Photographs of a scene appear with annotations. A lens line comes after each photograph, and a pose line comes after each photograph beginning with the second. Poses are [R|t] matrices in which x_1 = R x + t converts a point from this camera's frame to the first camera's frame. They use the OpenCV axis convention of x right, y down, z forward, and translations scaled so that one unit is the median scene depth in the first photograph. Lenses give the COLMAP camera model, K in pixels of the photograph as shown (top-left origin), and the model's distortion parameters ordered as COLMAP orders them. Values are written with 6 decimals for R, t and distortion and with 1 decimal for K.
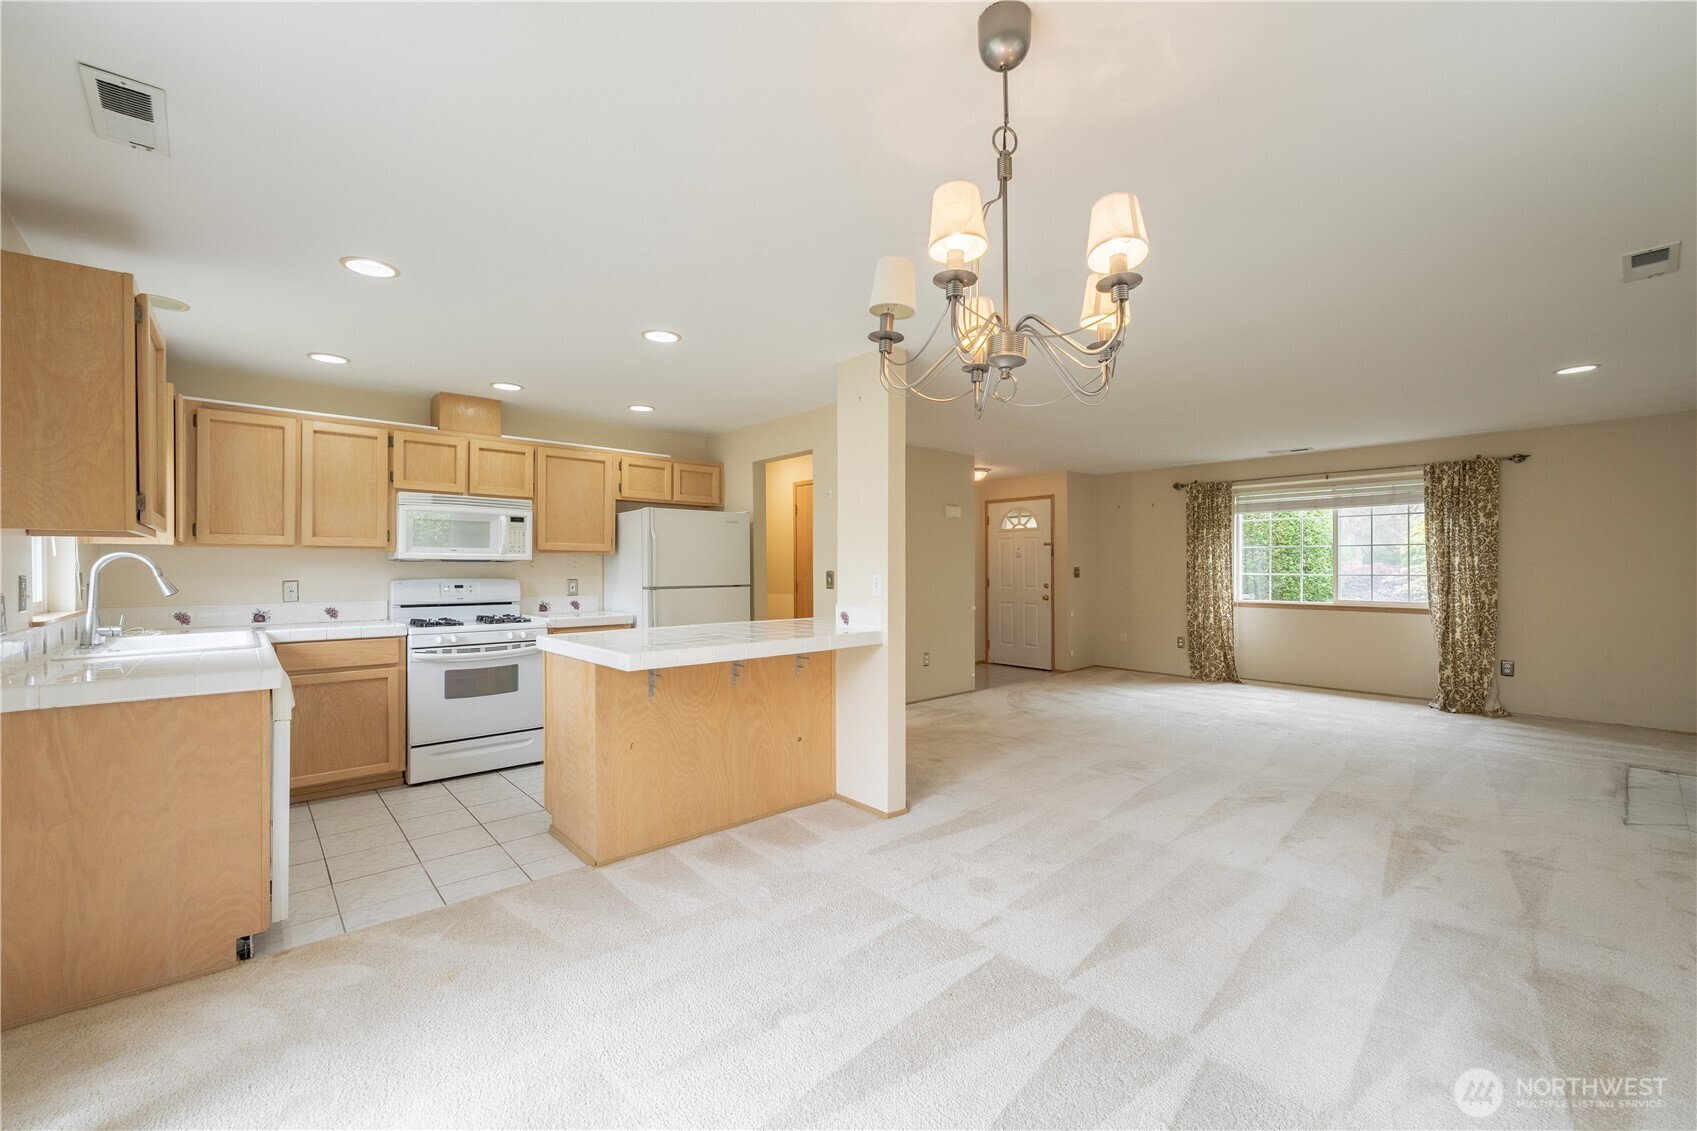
lens RADIAL K [[691.6, 0, 845.3], [0, 691.6, 567.8], [0, 0, 1]] dist [0.000709, -0.000739]
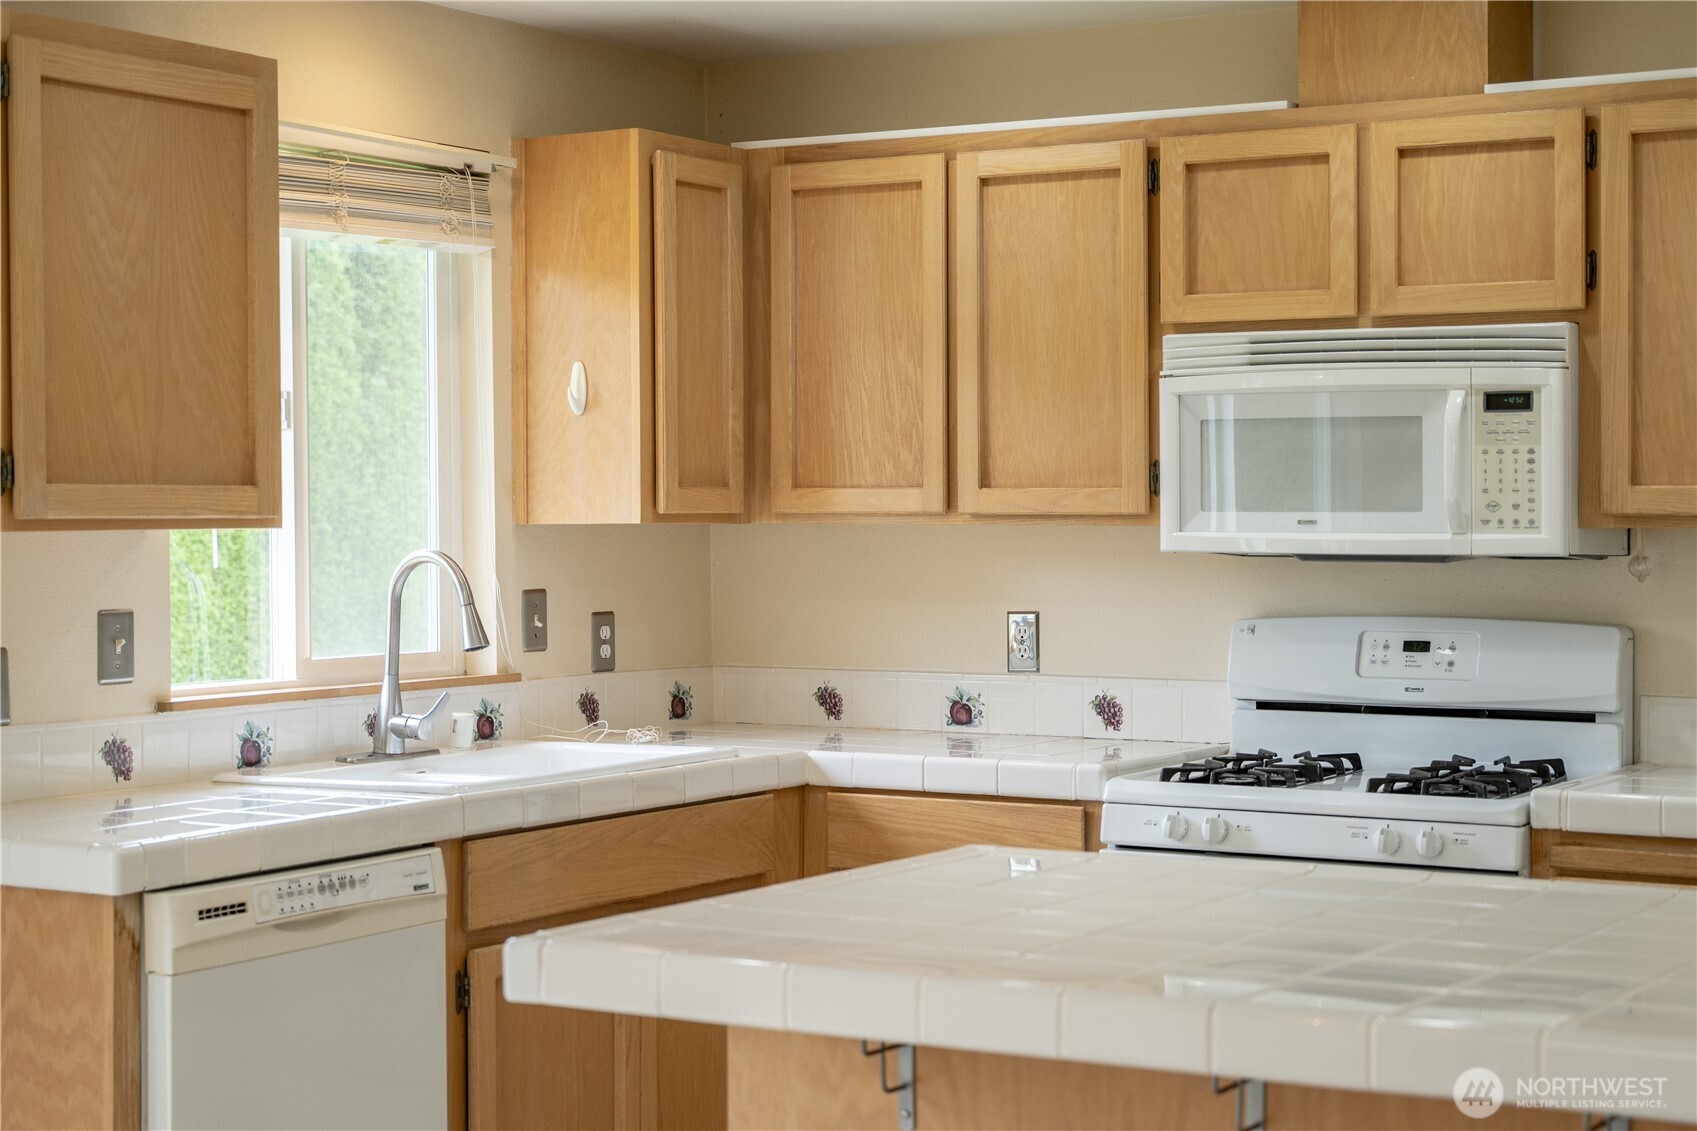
lens RADIAL K [[2833.0, 0, 847.1], [0, 2833.0, 563.6], [0, 0, 1]] dist [0.039846, 0.000000]
pose [[0.308266, 0.017170, -0.951145, 0.534727], [0.003372, 0.999811, 0.019142, -0.033672], [0.951294, -0.009108, 0.308150, 0.486471]]
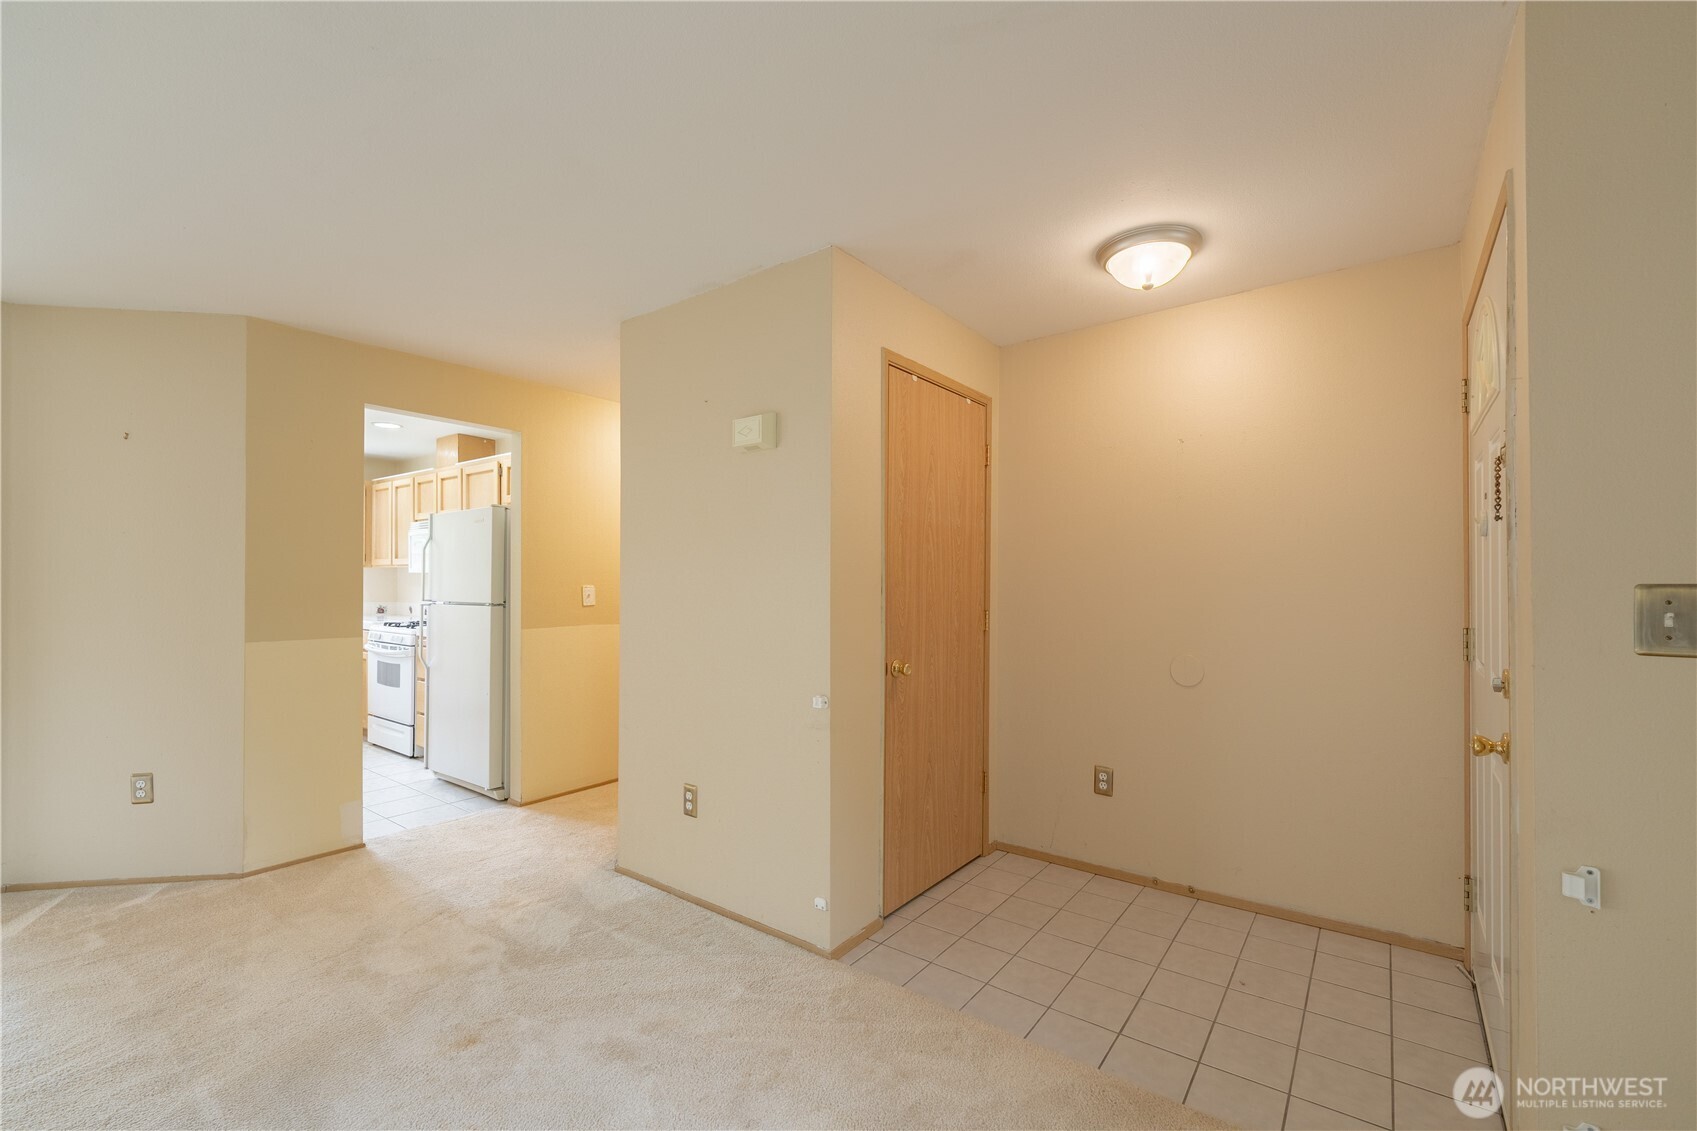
lens RADIAL K [[691.6, 0, 868.6], [0, 691.6, 574.4], [0, 0, 1]] dist [0.000709, -0.000739]
pose [[0.227445, -0.007454, -0.973762, 0.867088], [-0.000756, 0.999969, -0.007831, -0.000614], [0.973791, 0.002517, 0.227433, 1.597976]]
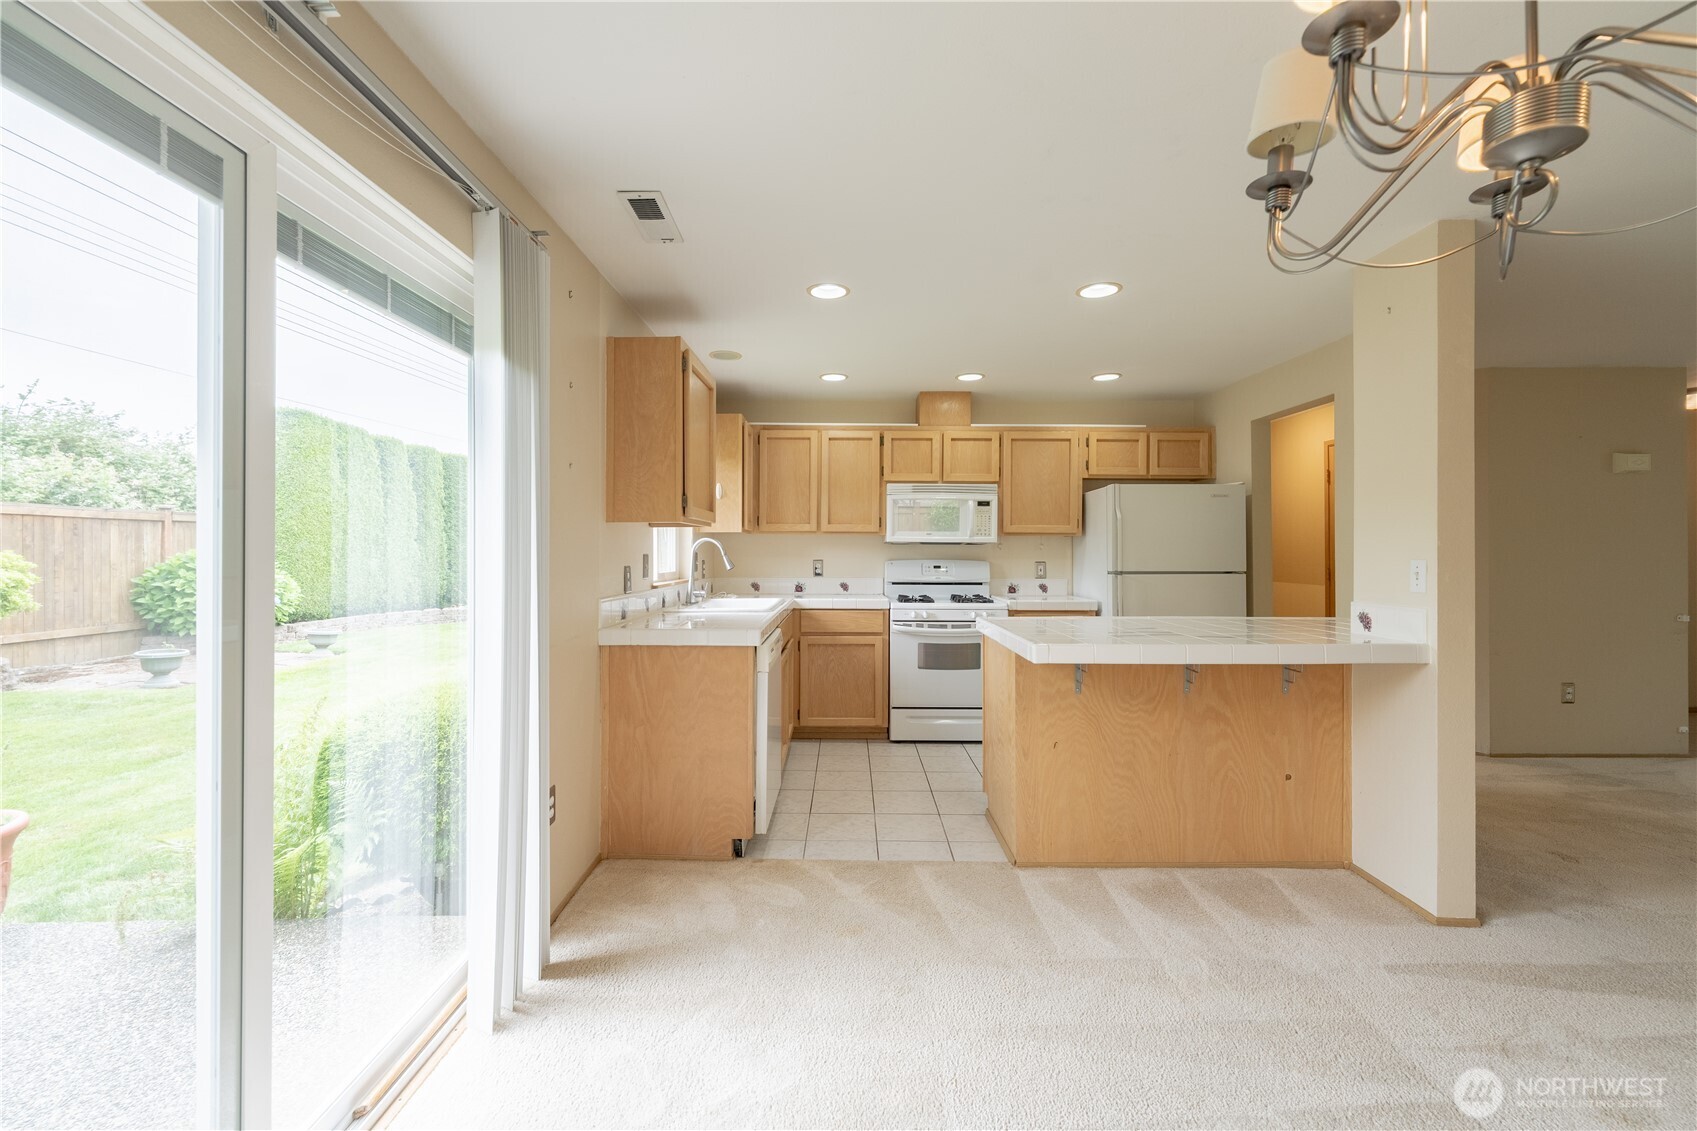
lens RADIAL K [[691.6, 0, 840.0], [0, 691.6, 546.1], [0, 0, 1]] dist [0.000709, -0.000739]
pose [[0.745285, -0.000940, -0.666745, 0.064842], [-0.003669, 0.999978, -0.005512, 0.000694], [0.666736, 0.006555, 0.745266, 0.093566]]
